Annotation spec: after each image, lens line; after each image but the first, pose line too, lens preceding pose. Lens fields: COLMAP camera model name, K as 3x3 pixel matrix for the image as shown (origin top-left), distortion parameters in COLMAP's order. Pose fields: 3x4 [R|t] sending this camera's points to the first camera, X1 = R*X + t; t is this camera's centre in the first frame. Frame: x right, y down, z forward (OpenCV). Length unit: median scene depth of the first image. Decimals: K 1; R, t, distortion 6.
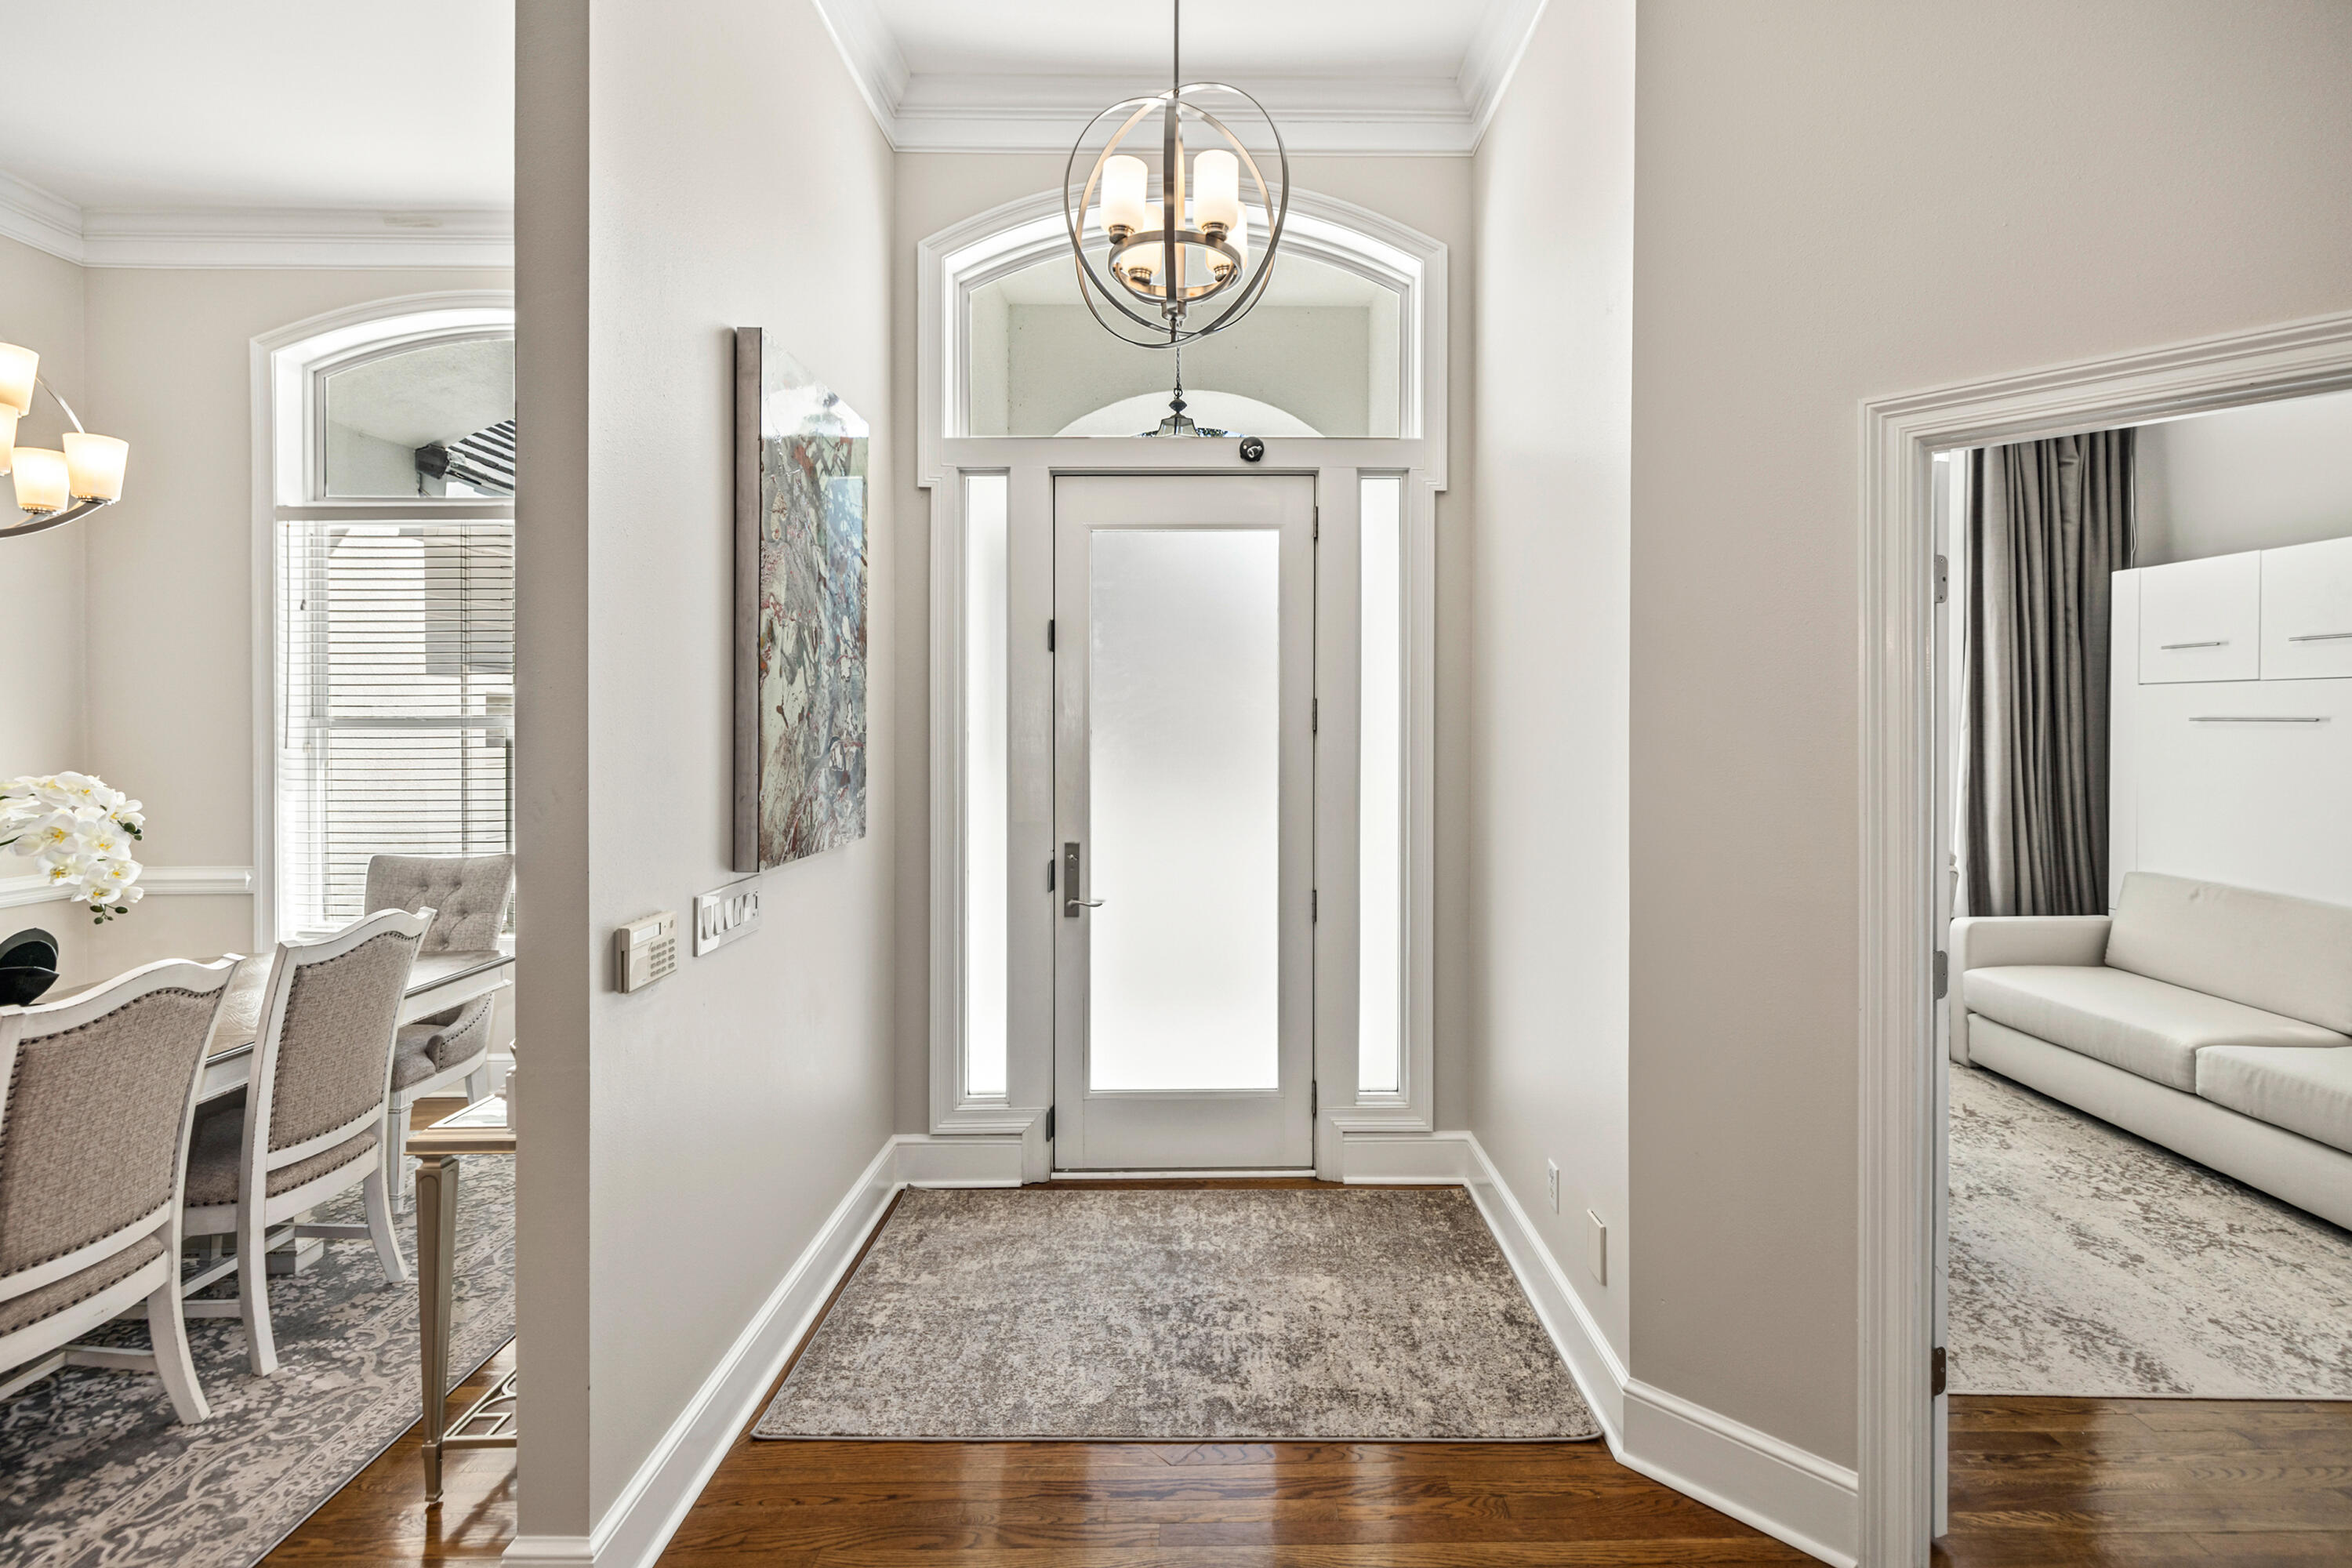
lens RADIAL K [[1018.8, 0, 1178.3], [0, 1018.8, 736.2], [0, 0, 1]] dist [0.010971, -0.000564]
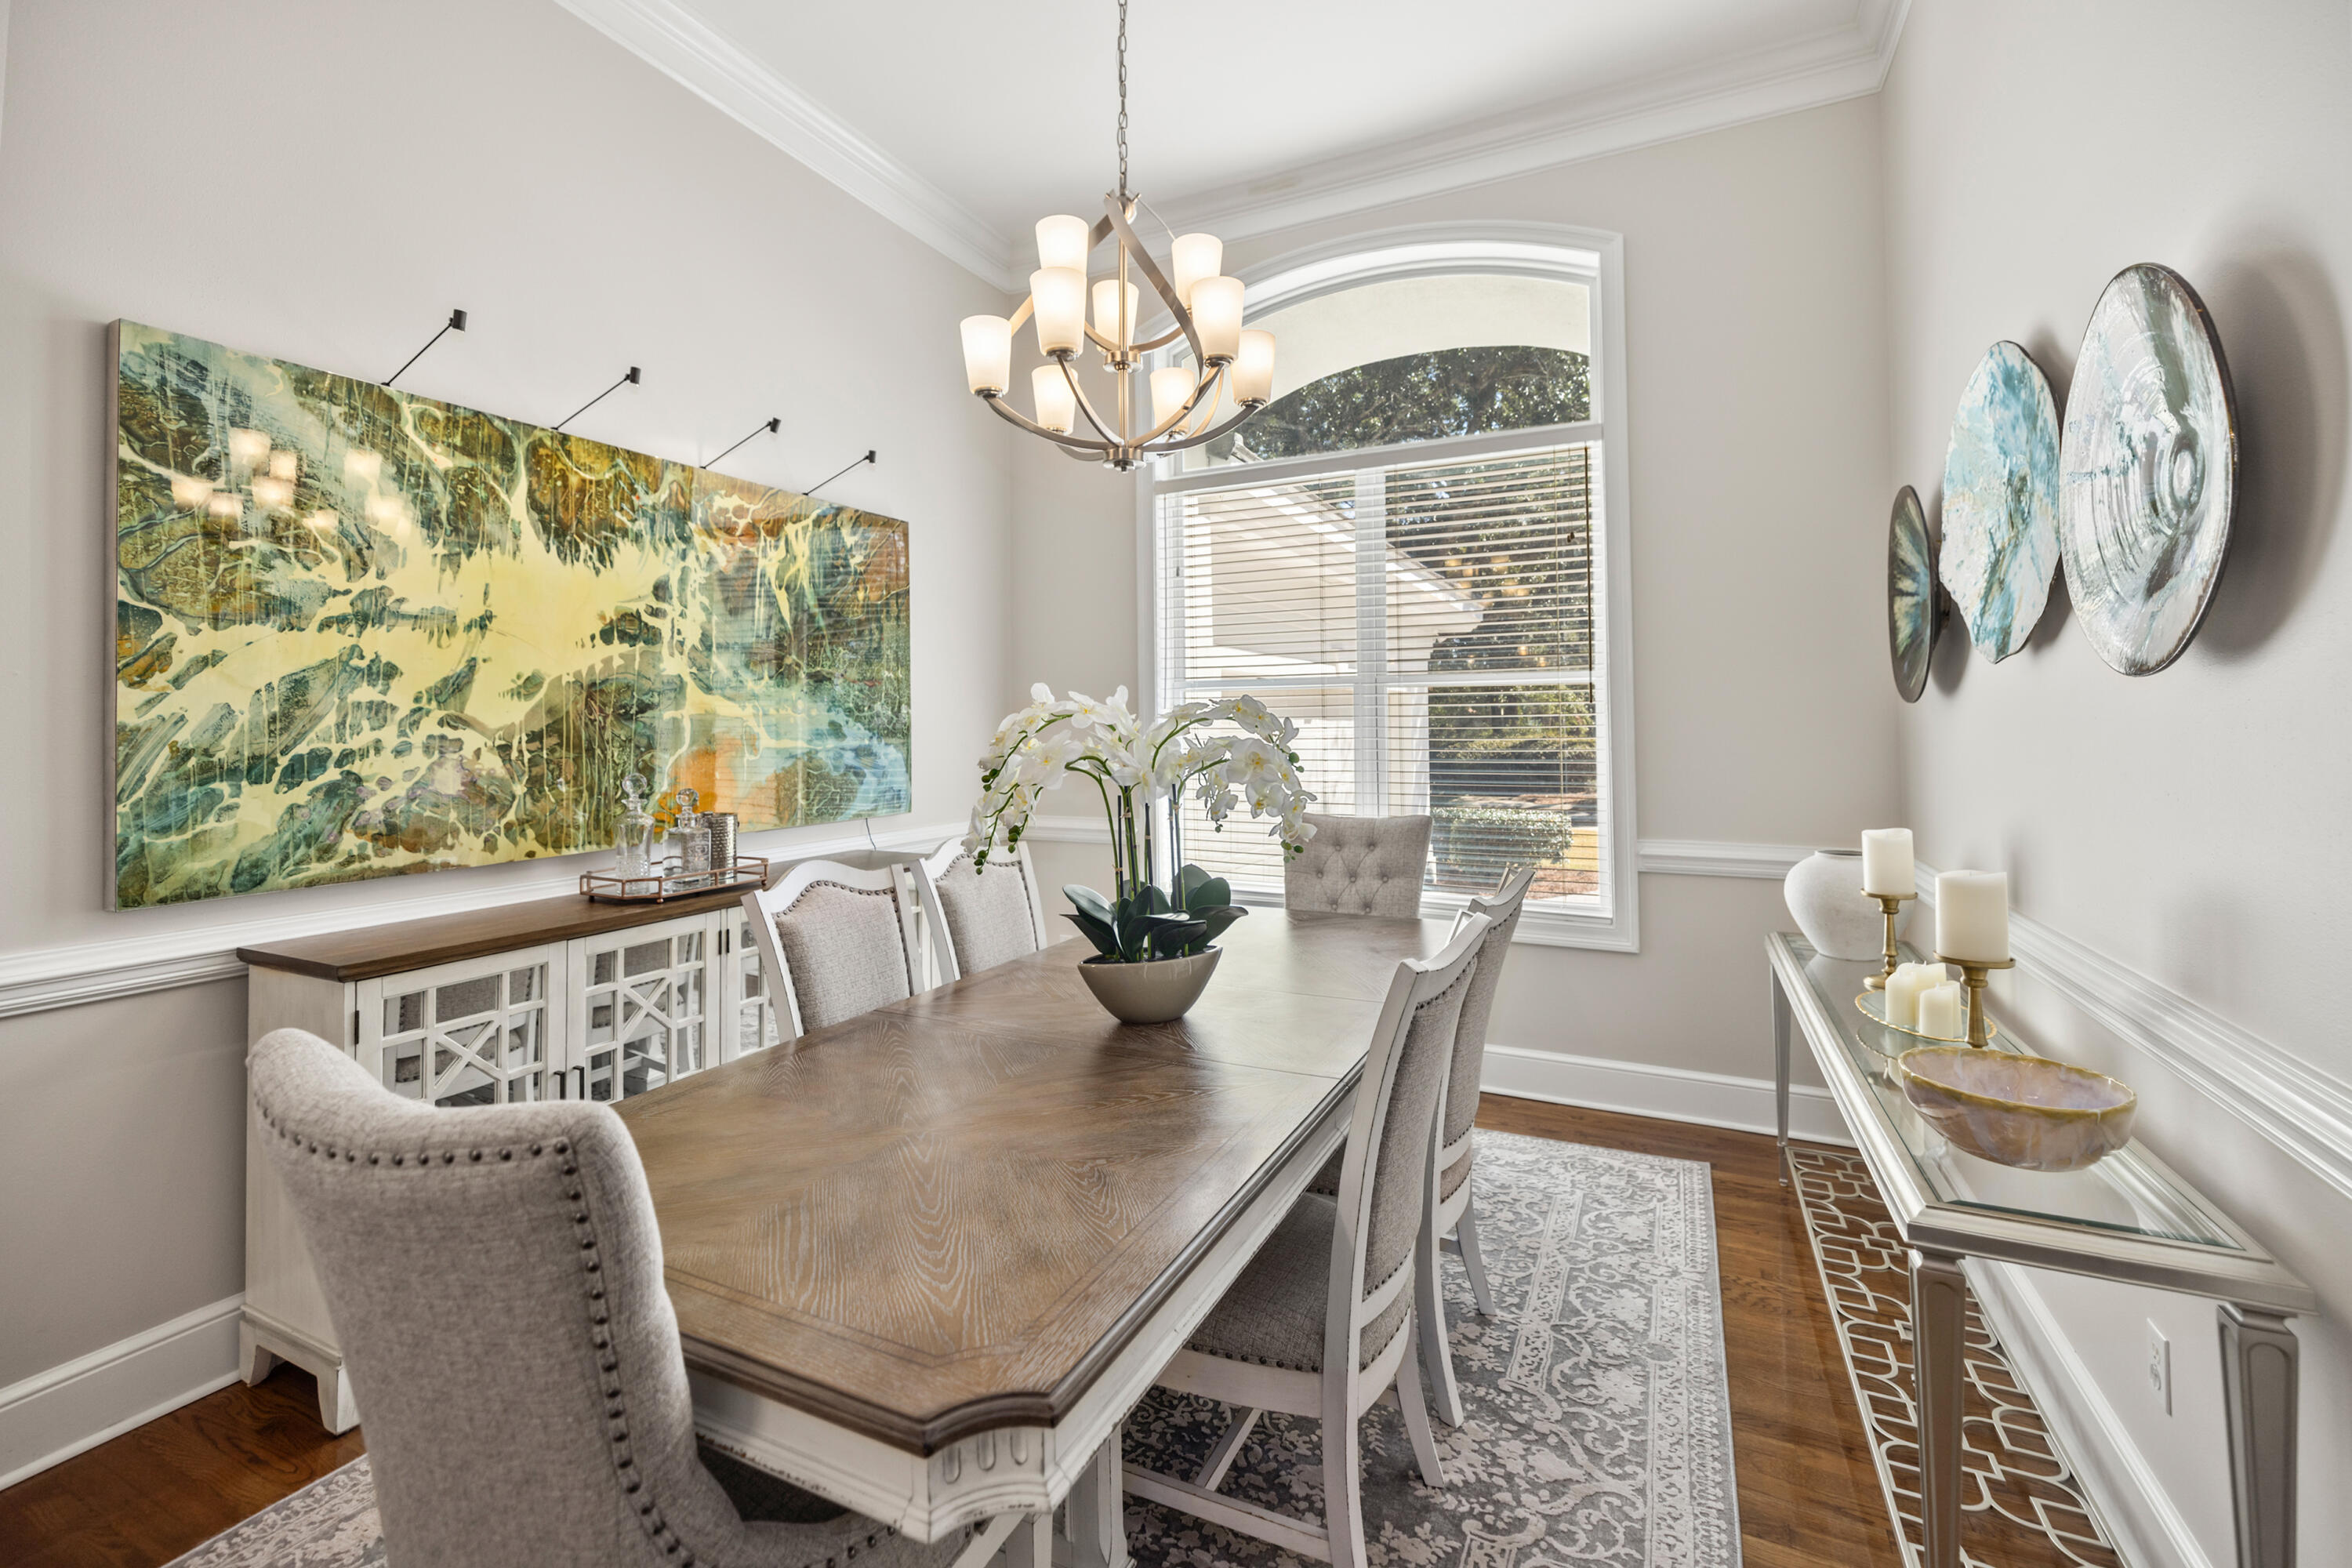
lens RADIAL K [[1018.8, 0, 1152.0], [0, 1018.8, 704.7], [0, 0, 1]] dist [0.010971, -0.000564]
pose [[0.891758, -0.008161, -0.452440, -0.525466], [-0.006343, 0.999514, -0.030532, 0.051789], [0.452469, 0.030097, 0.891272, 0.078463]]
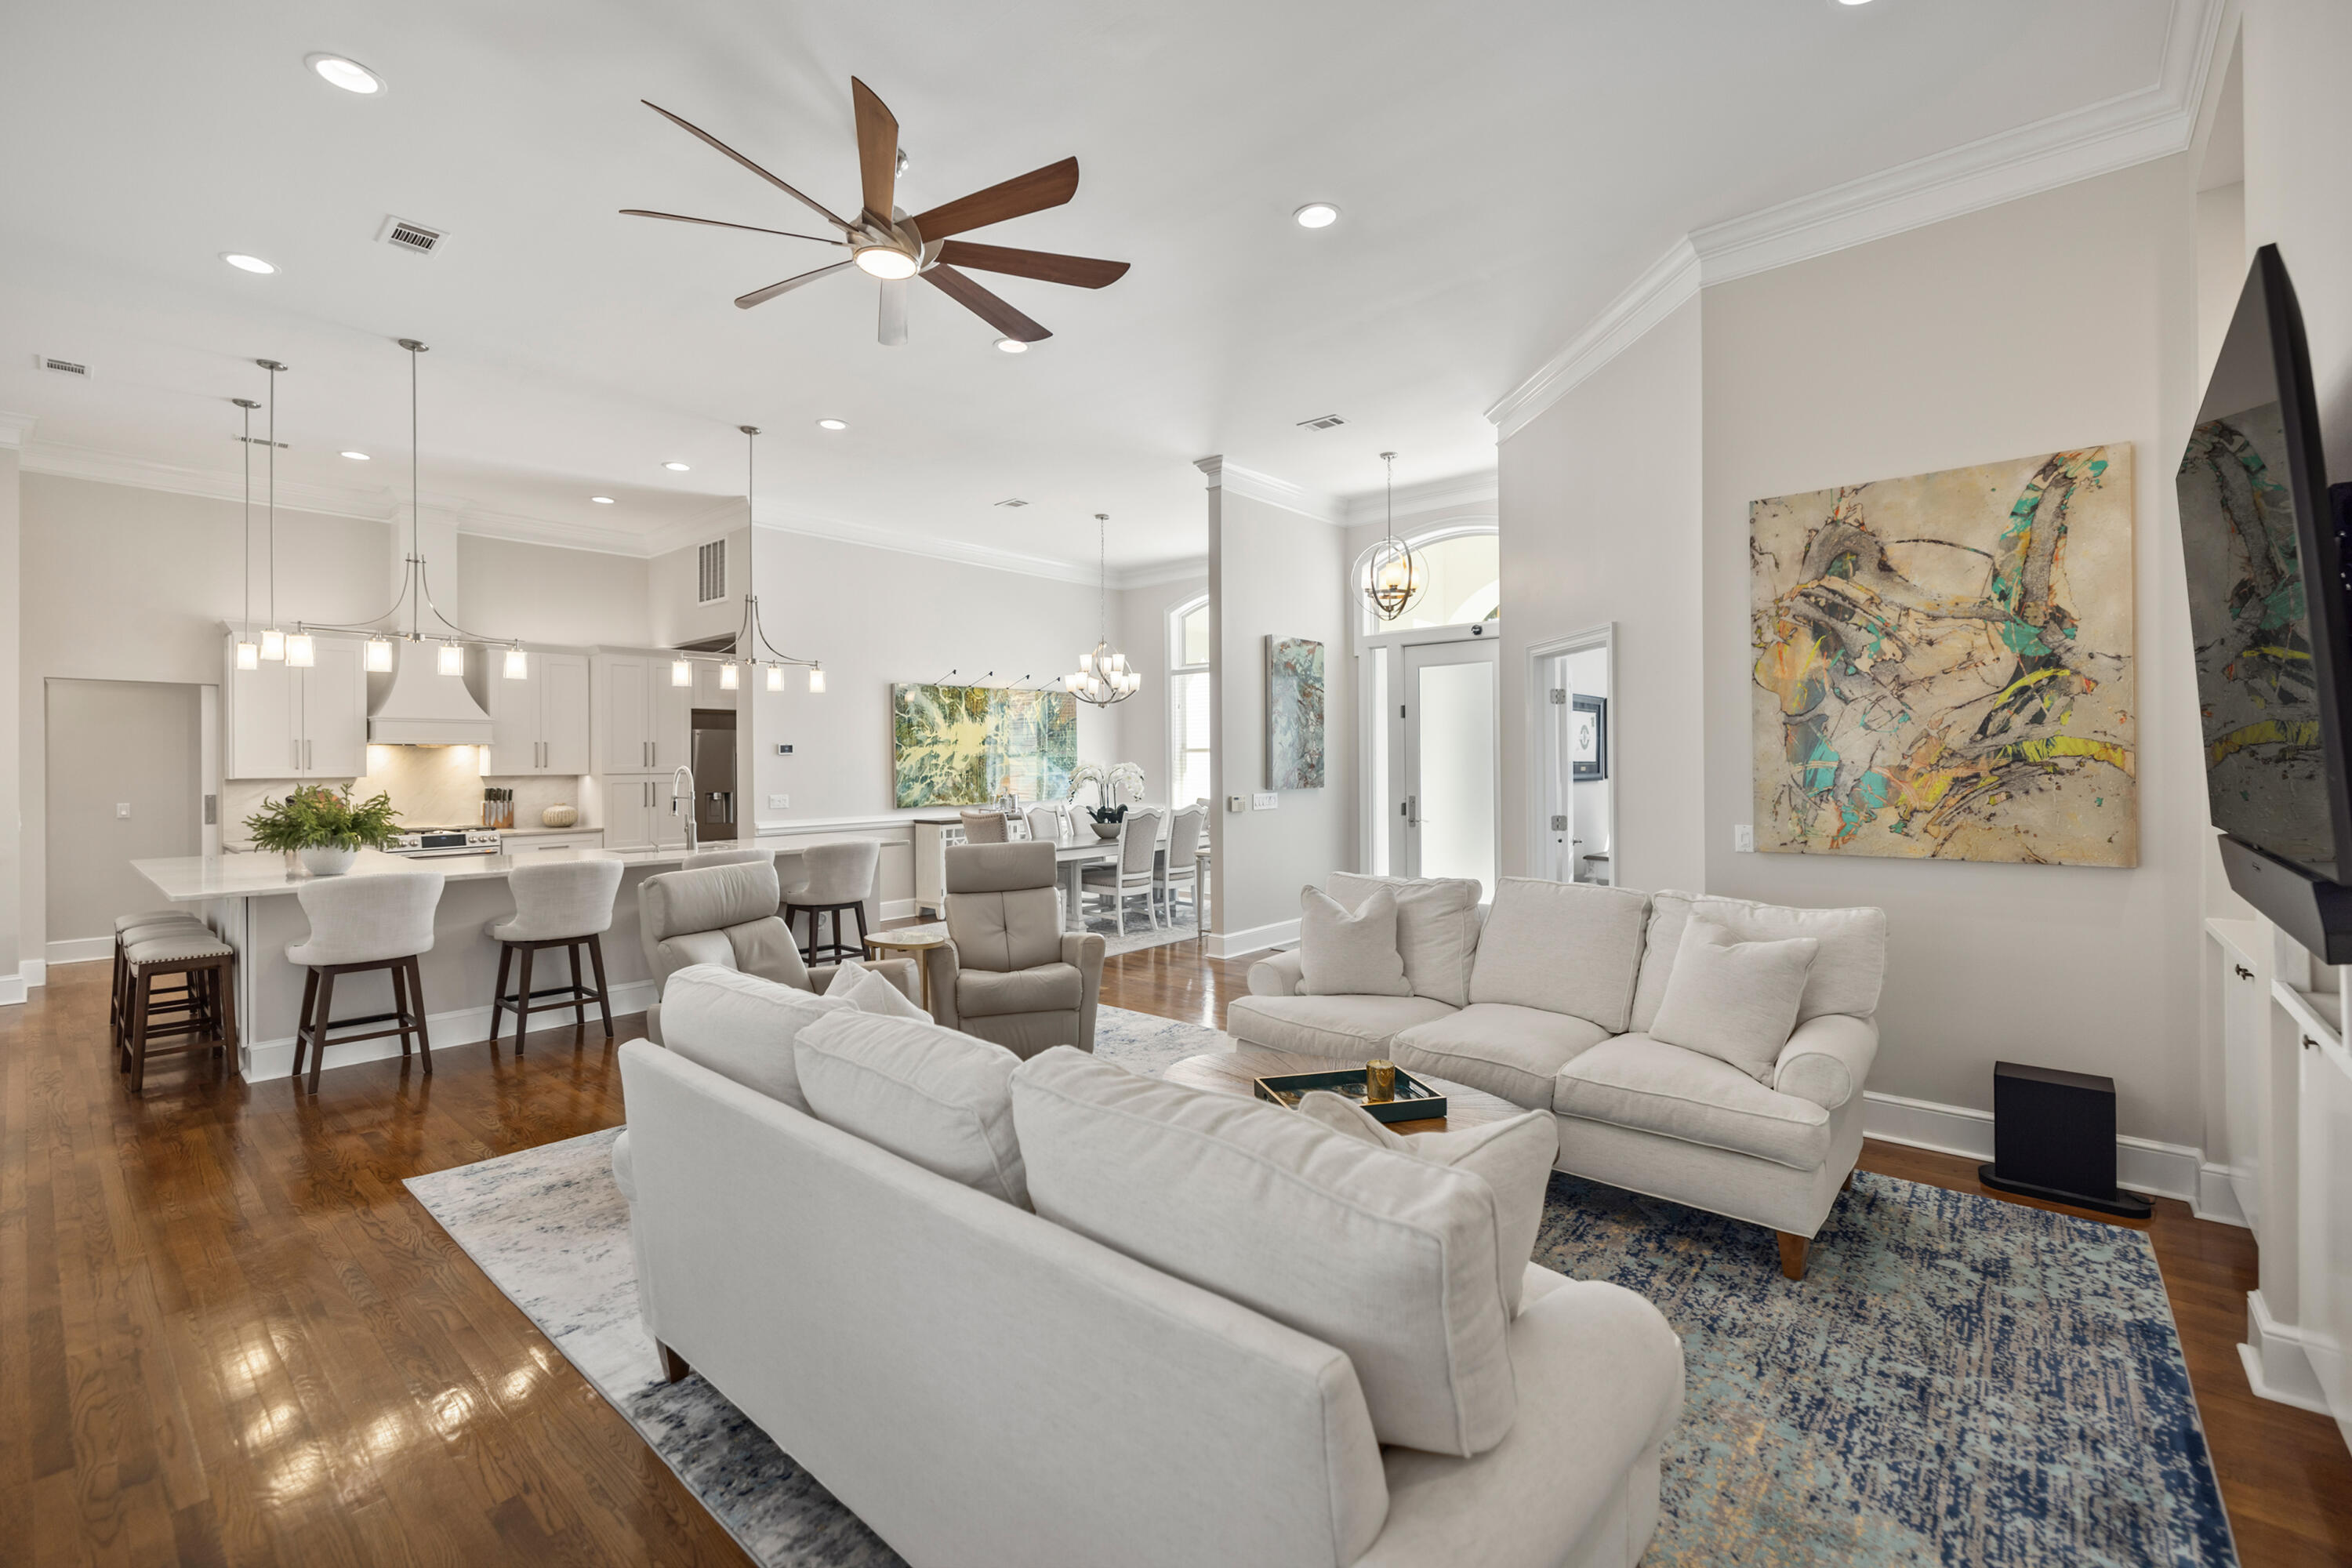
lens RADIAL K [[1018.8, 0, 1179.7], [0, 1018.8, 767.9], [0, 0, 1]] dist [0.010971, -0.000564]
pose [[0.751355, 0.003319, -0.659890, 1.201595], [0.000482, 0.999984, 0.005577, 0.027580], [0.659898, -0.004508, 0.751342, -1.329573]]
